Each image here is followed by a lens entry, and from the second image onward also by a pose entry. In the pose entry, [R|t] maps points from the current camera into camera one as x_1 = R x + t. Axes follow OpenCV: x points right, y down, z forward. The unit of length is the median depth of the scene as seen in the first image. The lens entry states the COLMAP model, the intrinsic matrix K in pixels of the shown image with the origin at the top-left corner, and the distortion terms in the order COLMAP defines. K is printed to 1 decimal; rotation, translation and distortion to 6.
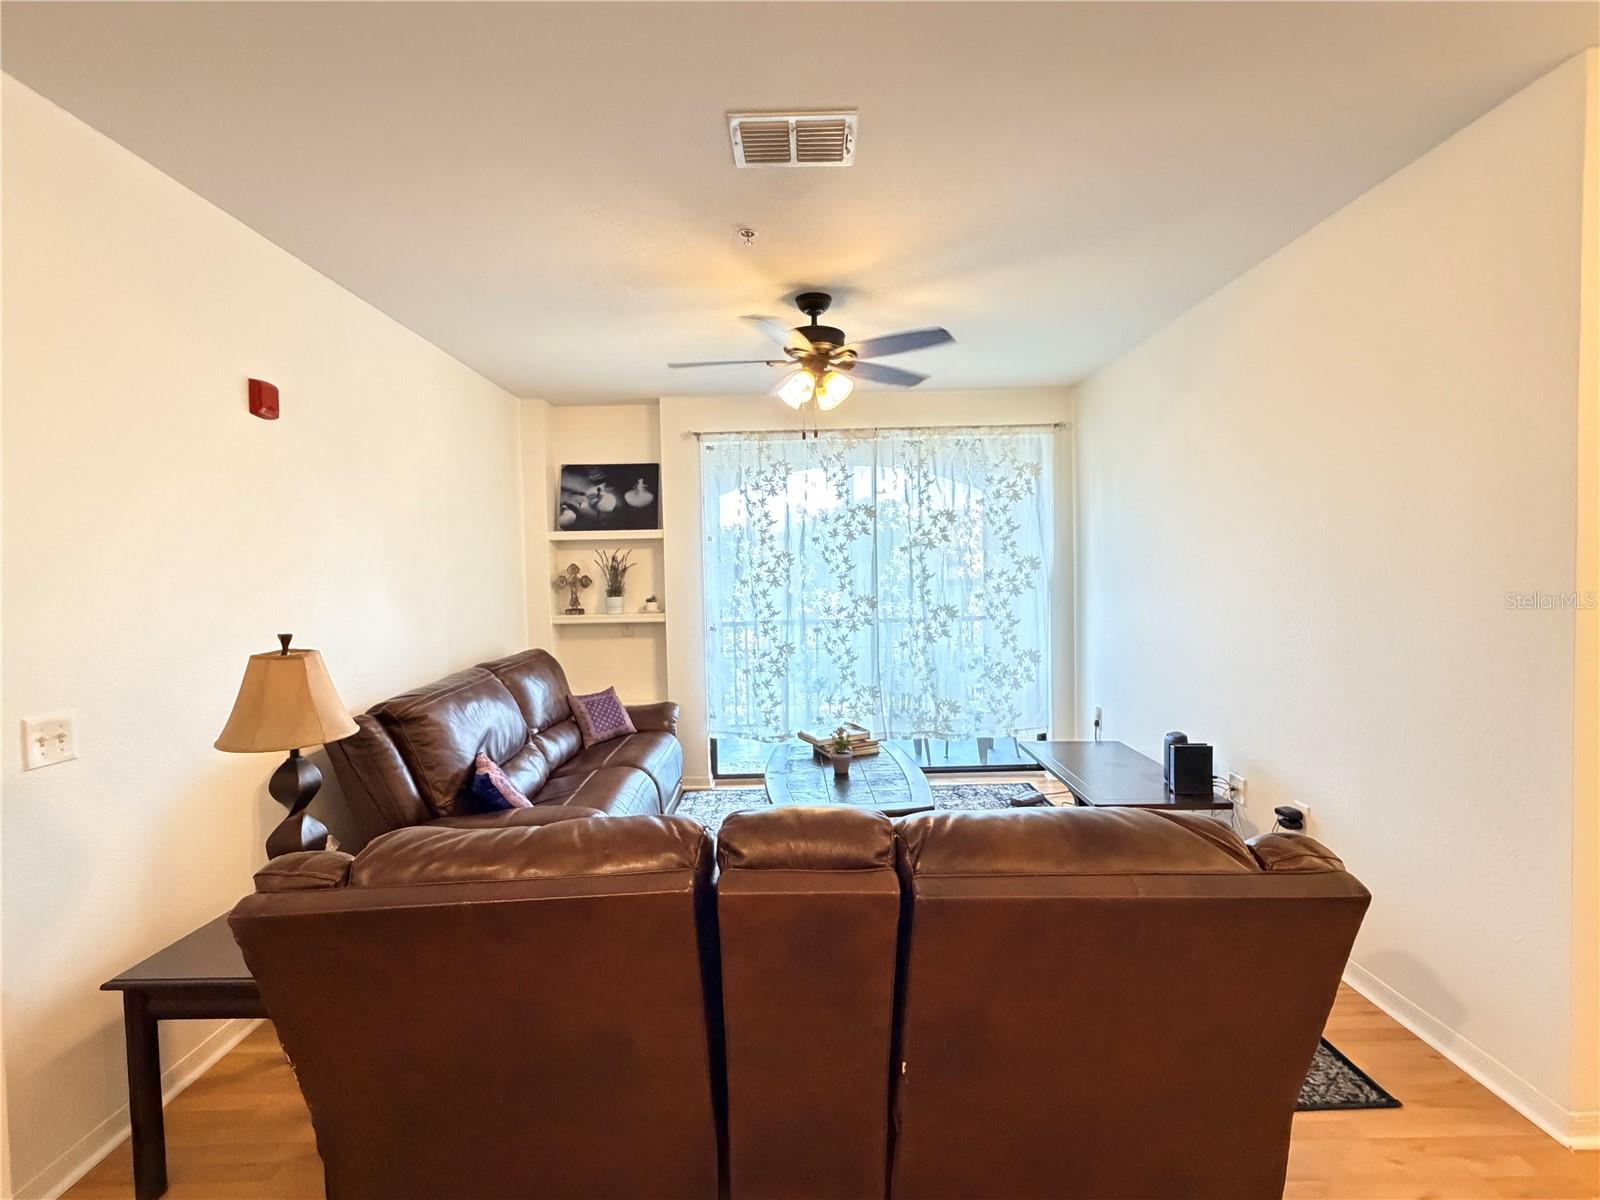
lens RADIAL K [[744.4, 0, 795.7], [0, 744.4, 598.9], [0, 0, 1]] dist [-0.004192, 0.000312]
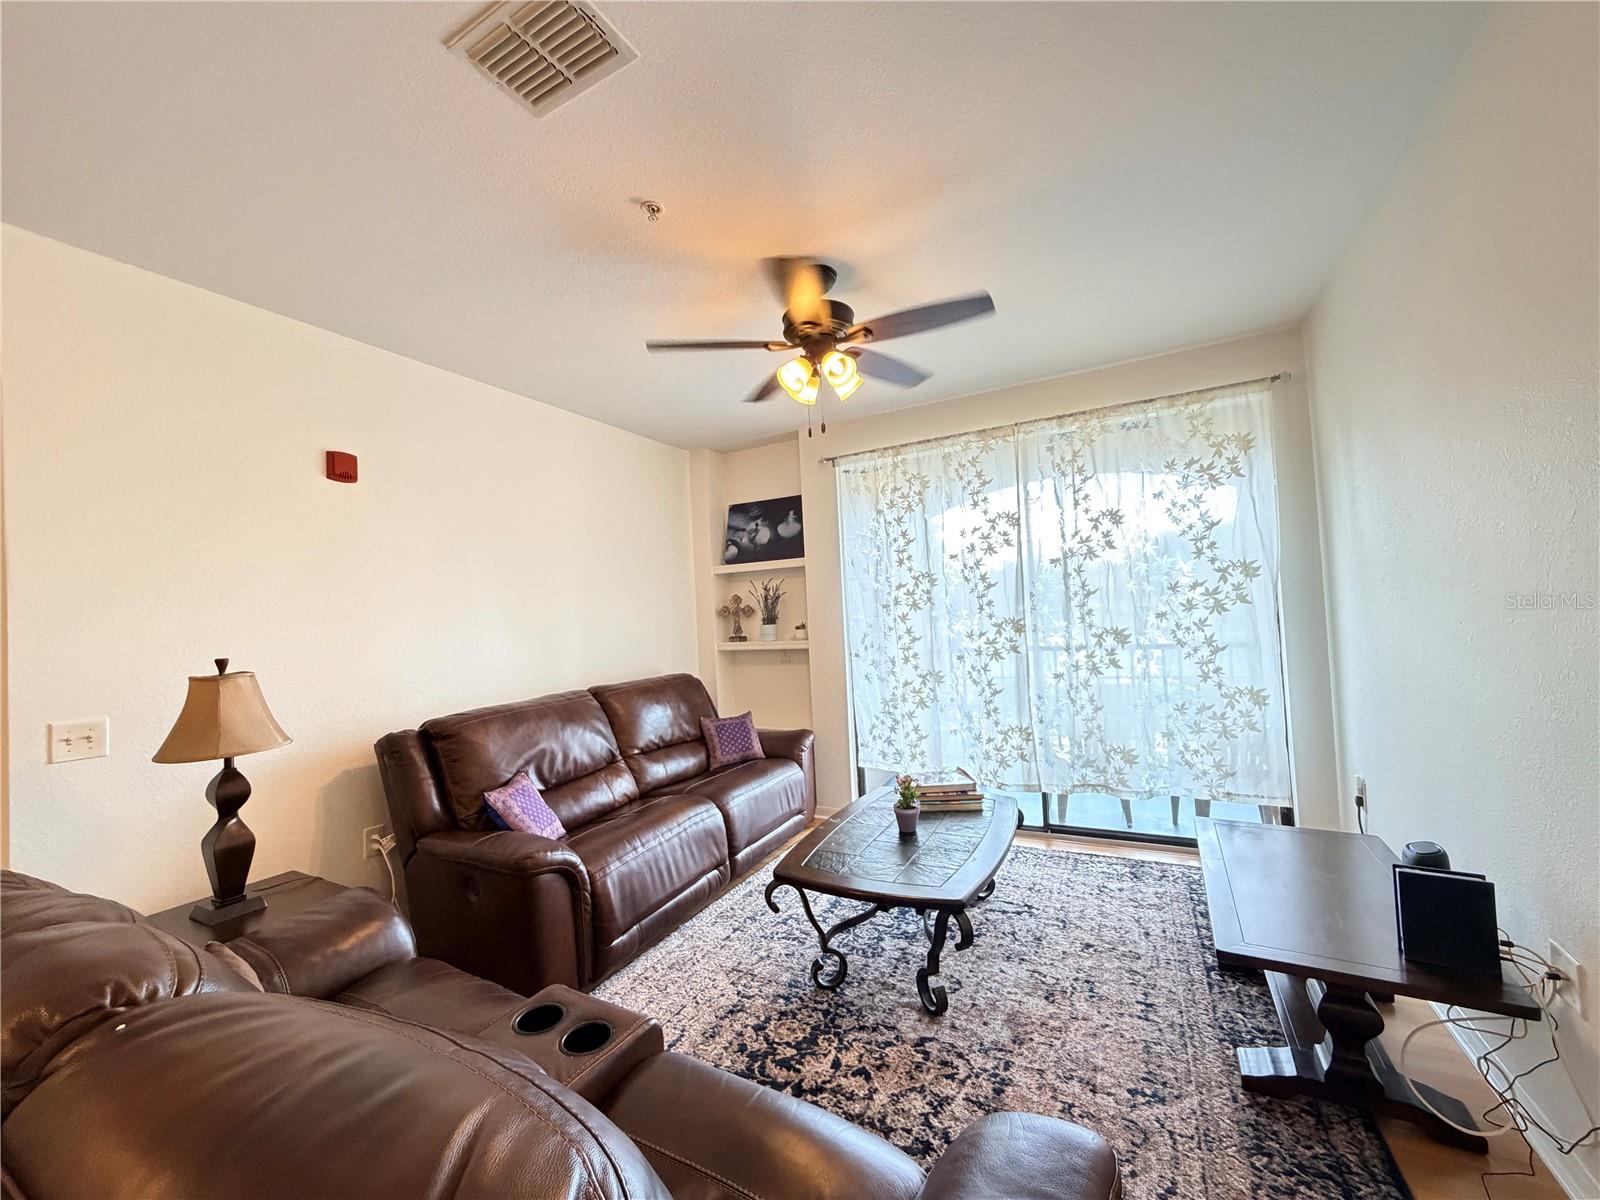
lens RADIAL K [[641.4, 0, 801.4], [0, 641.4, 597.6], [0, 0, 1]] dist [-0.002624, -0.000230]
pose [[0.875219, -0.036920, -0.482315, 0.239865], [0.013906, 0.998591, -0.051205, 0.006466], [0.483527, 0.038109, 0.874500, 0.237056]]
